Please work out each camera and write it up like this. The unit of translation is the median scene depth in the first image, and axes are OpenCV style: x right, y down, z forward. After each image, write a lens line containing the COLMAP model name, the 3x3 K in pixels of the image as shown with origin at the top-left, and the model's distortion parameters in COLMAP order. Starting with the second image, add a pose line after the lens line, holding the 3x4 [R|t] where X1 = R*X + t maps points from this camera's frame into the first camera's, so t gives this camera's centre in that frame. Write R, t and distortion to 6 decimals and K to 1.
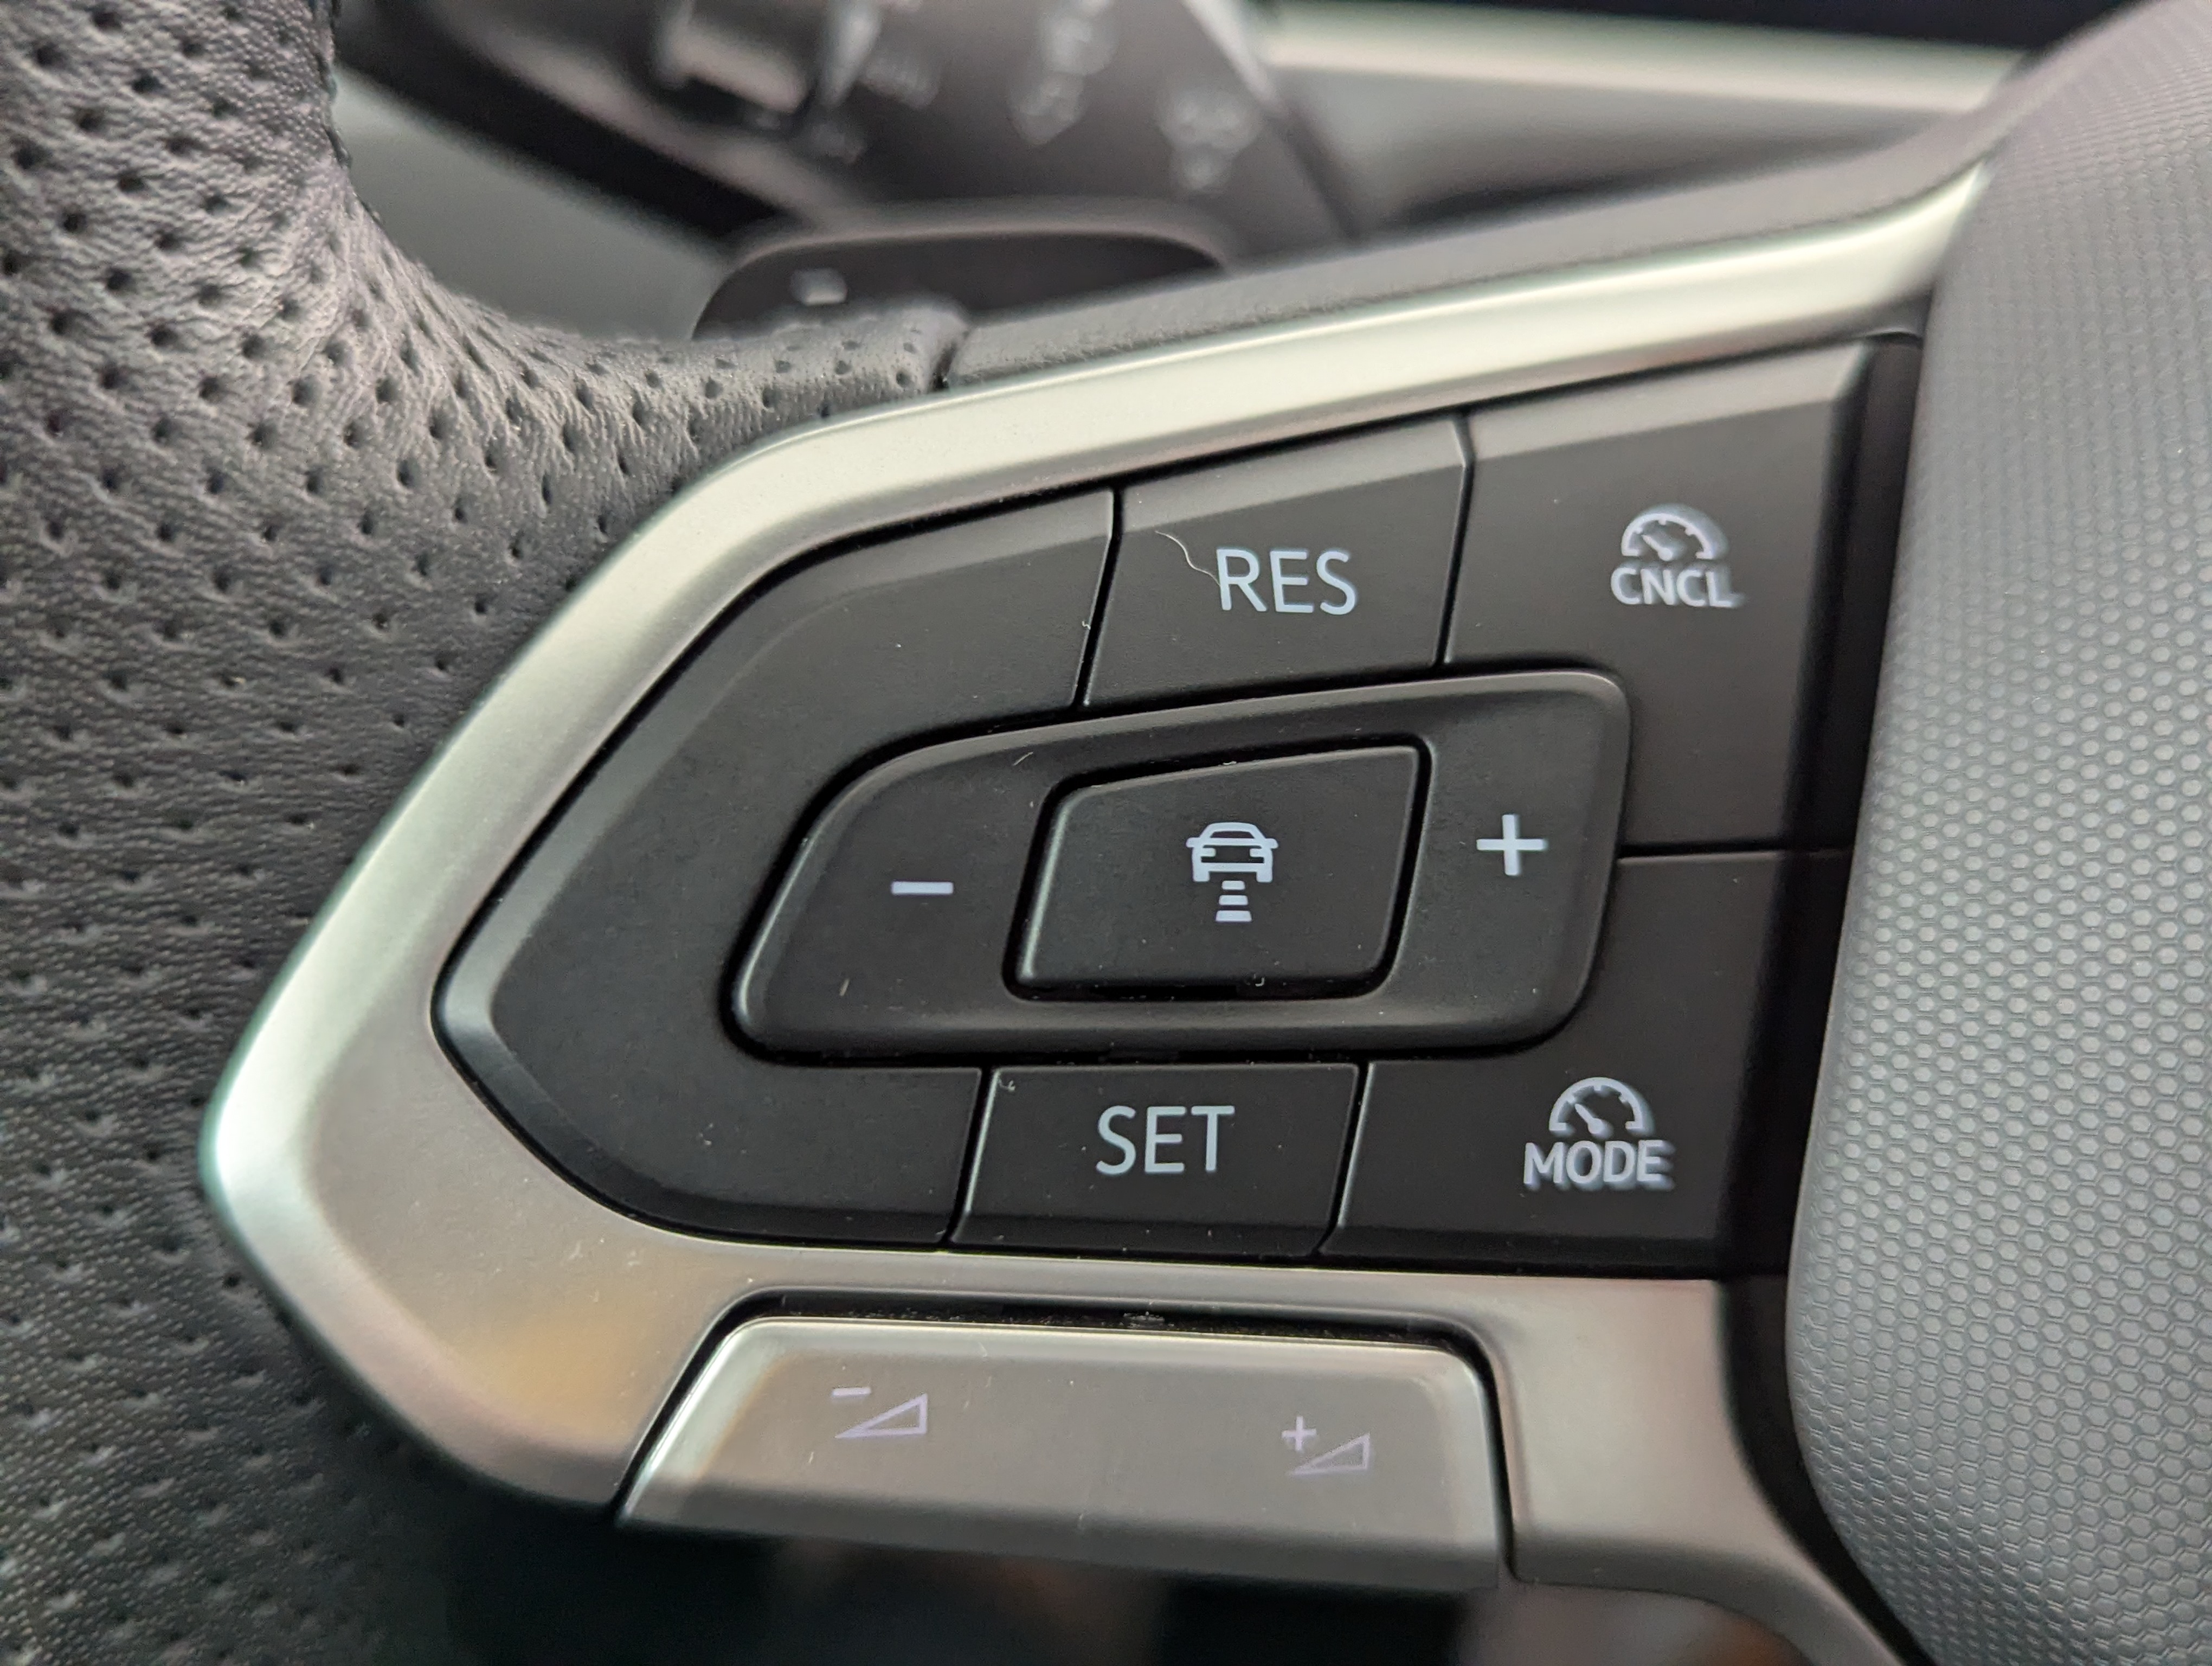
lens RADIAL K [[2042.7, 0, 959.6], [0, 2042.7, 831.8], [0, 0, 1]] dist [0.039902, -0.006327]
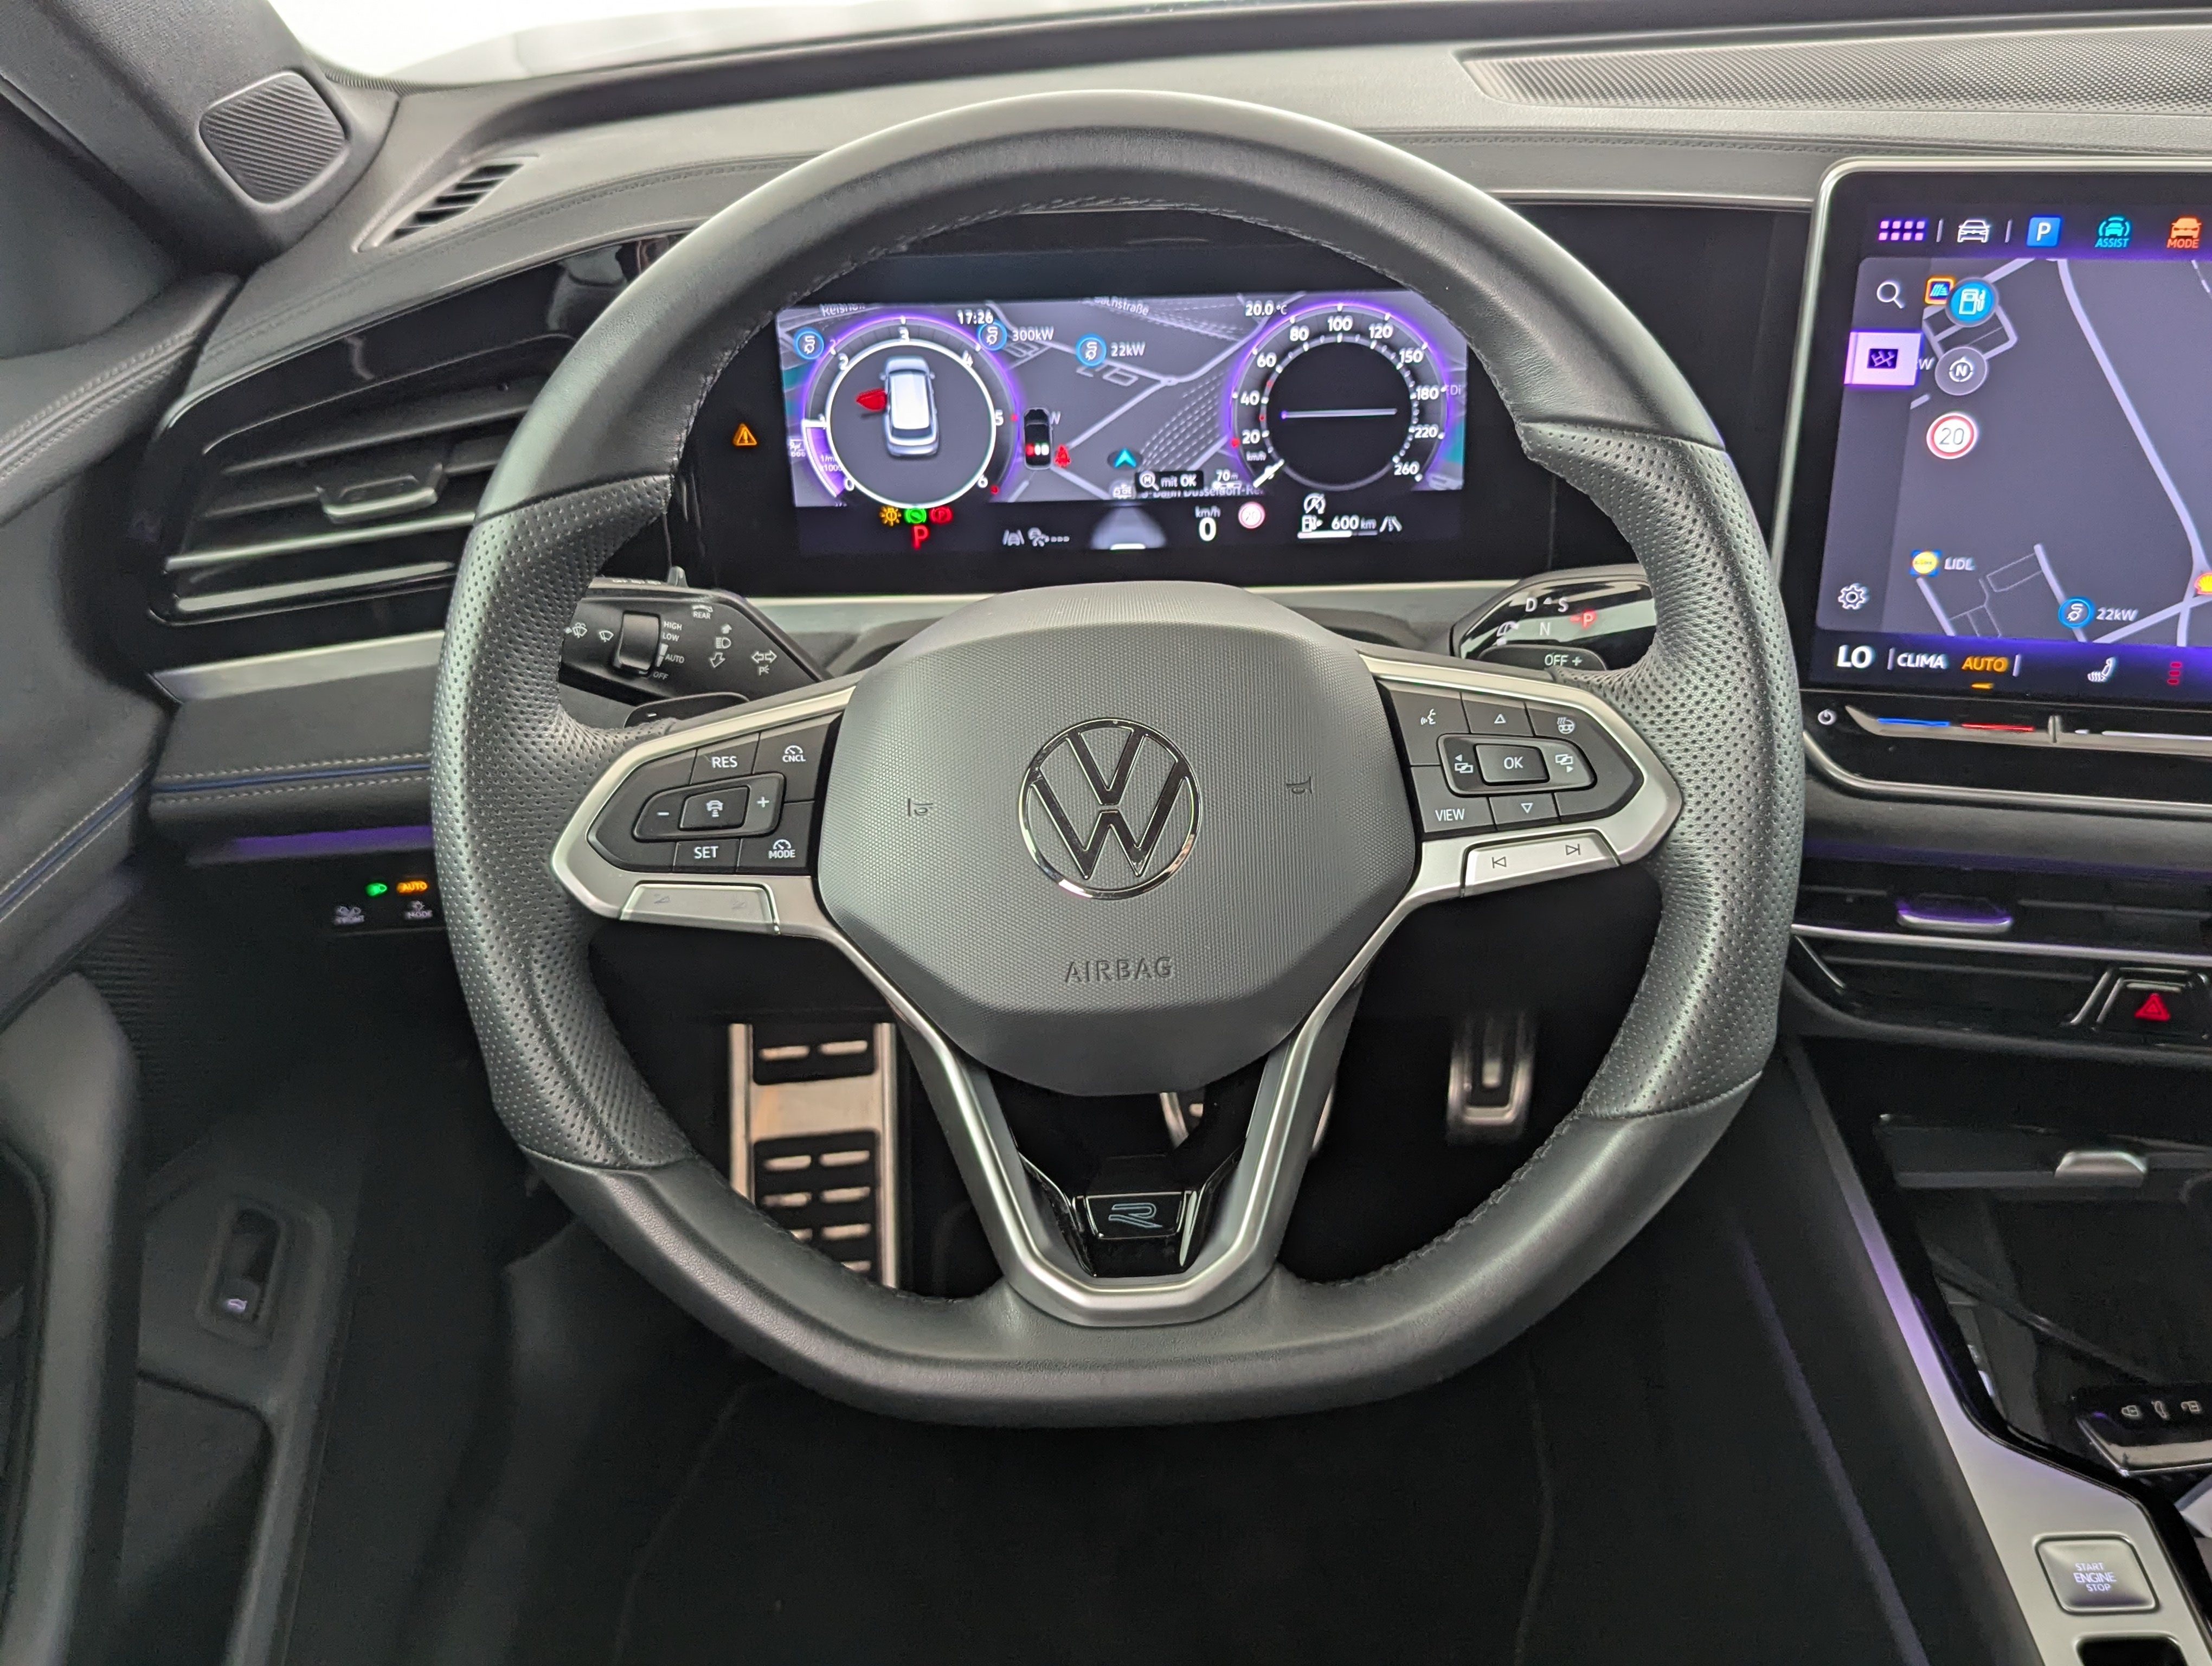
lens RADIAL K [[2037.0, 0, 1114.0], [0, 2037.0, 805.3], [0, 0, 1]] dist [0.080264, -0.233664]
pose [[0.995760, -0.074571, 0.053870, 0.970443], [0.080943, 0.988487, -0.127836, 0.866974], [-0.043717, 0.131654, 0.990331, -5.004473]]
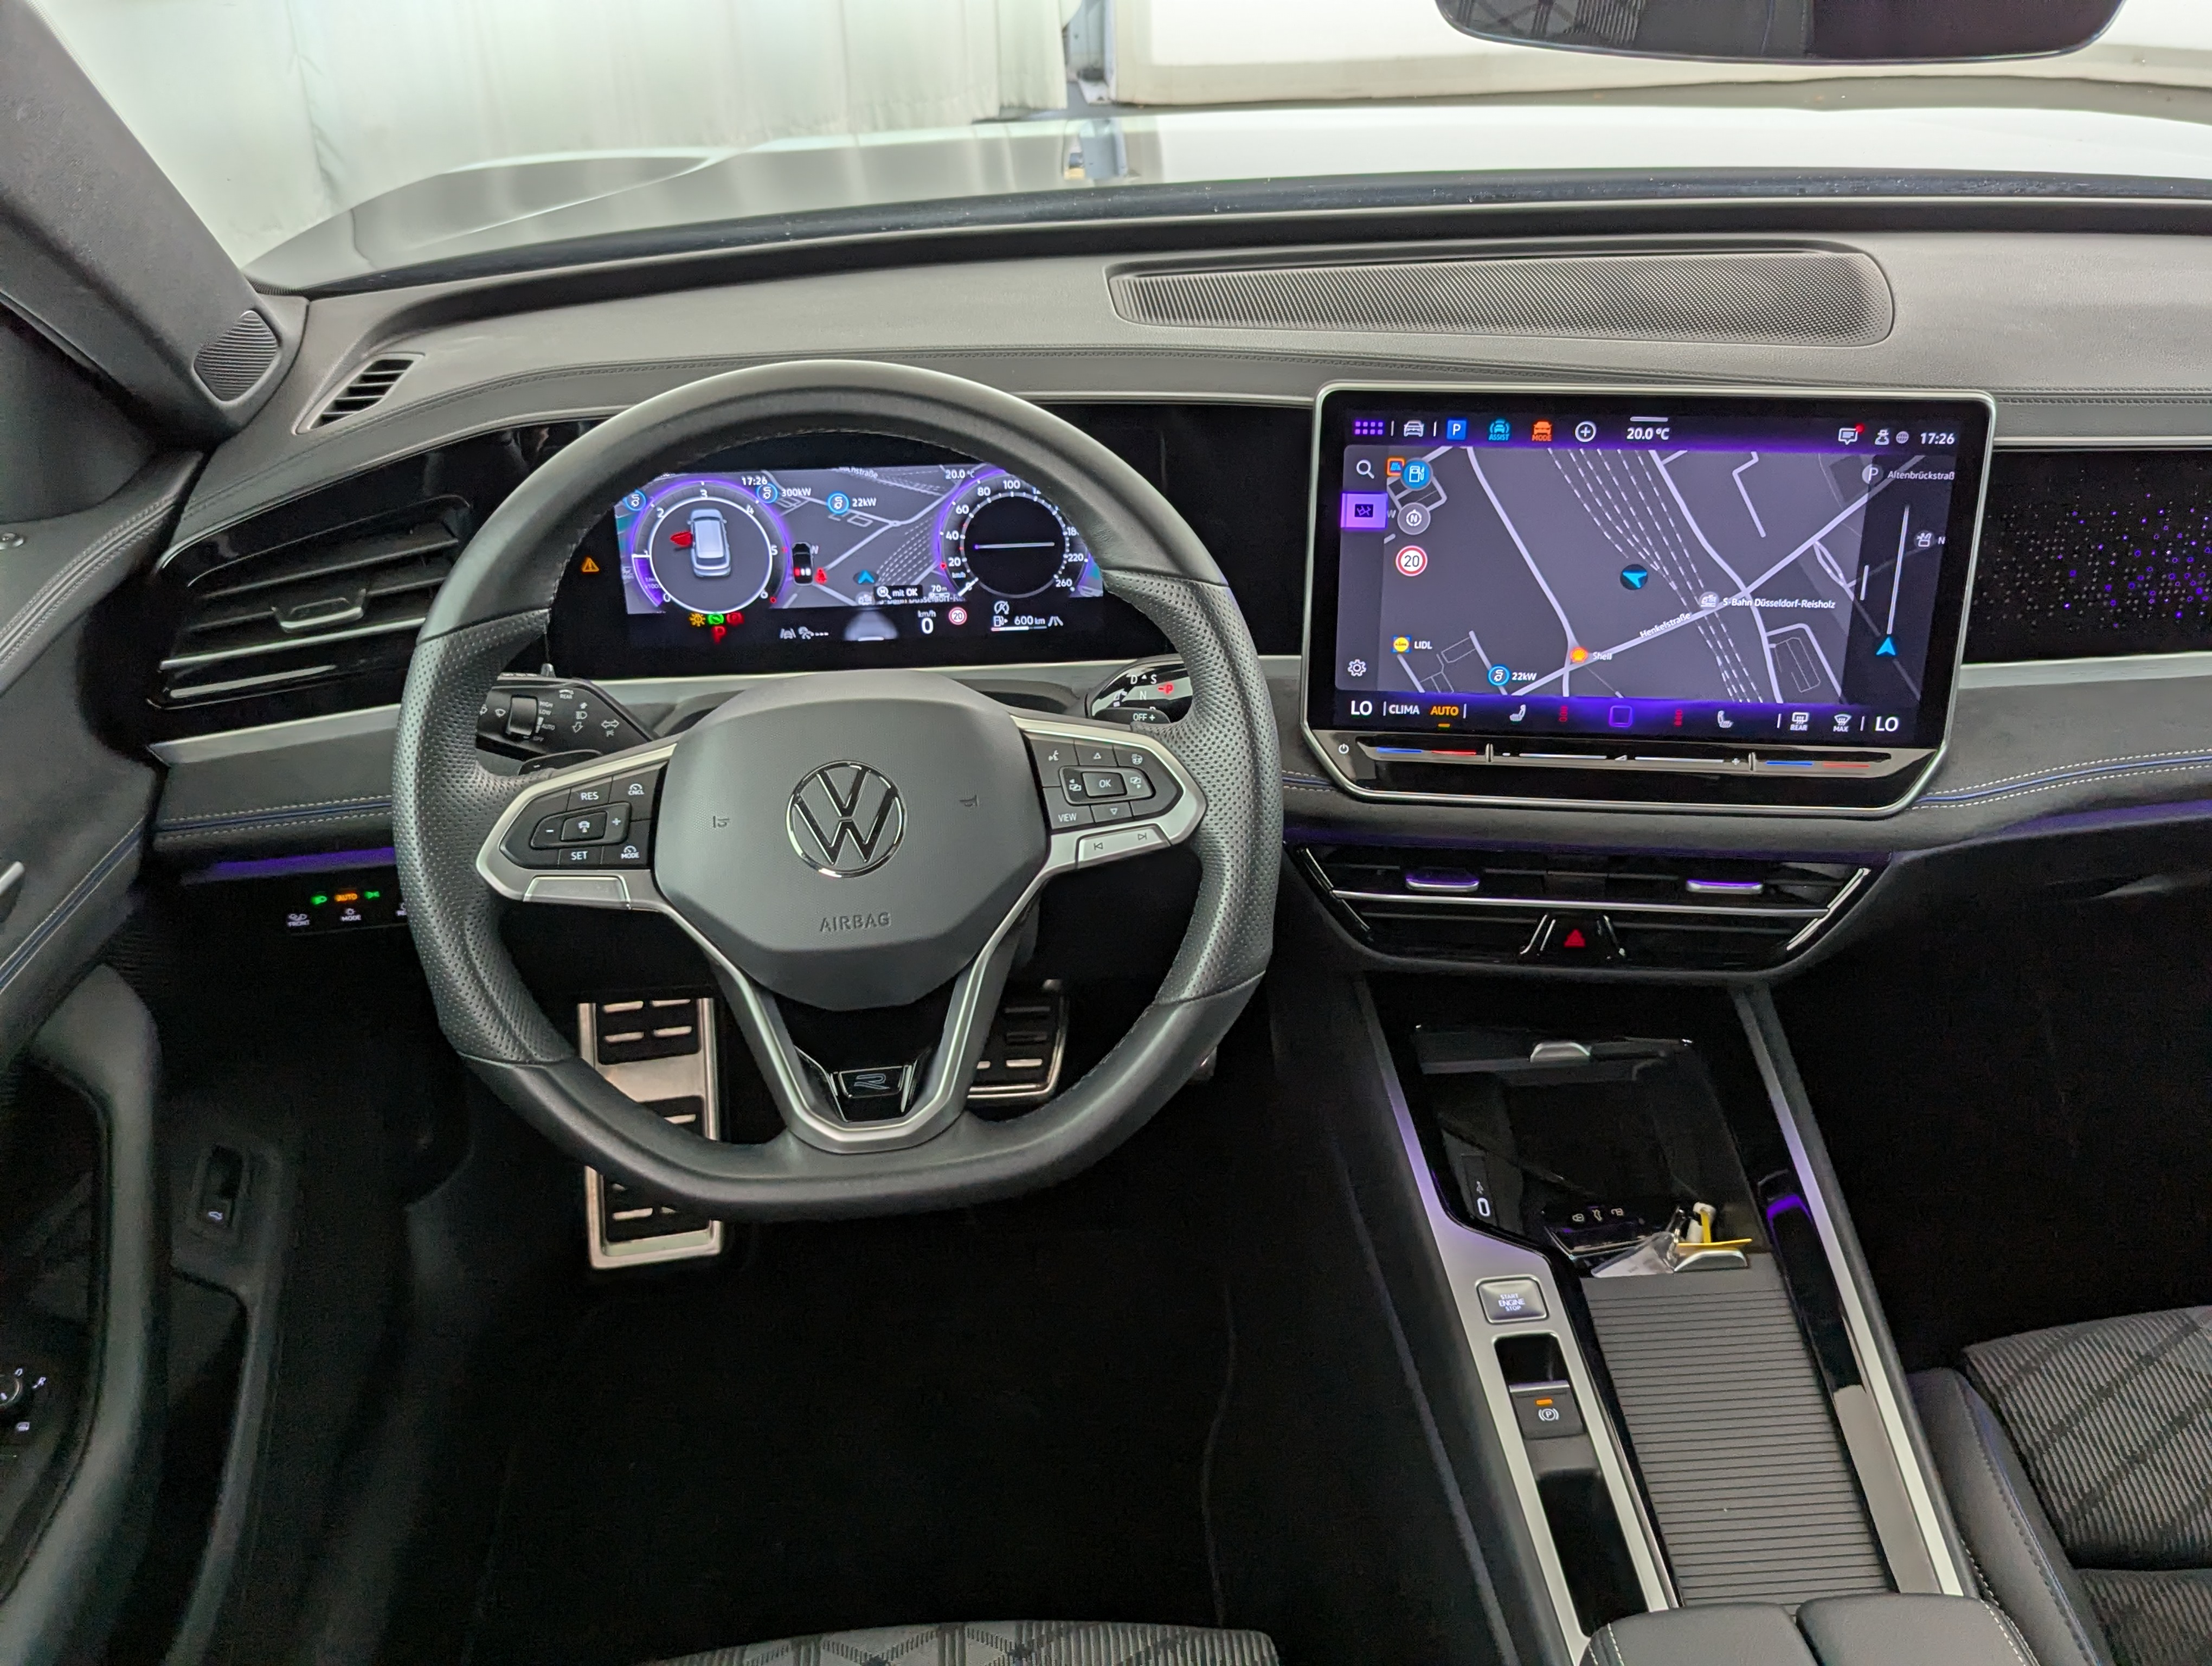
lens RADIAL K [[1977.4, 0, 1142.5], [0, 1977.4, 836.7], [0, 0, 1]] dist [0.107876, -0.278469]
pose [[0.981987, -0.102837, 0.158514, 1.157534], [0.122560, 0.985165, -0.120122, 1.427984], [-0.143810, 0.137386, 0.980022, -8.050753]]
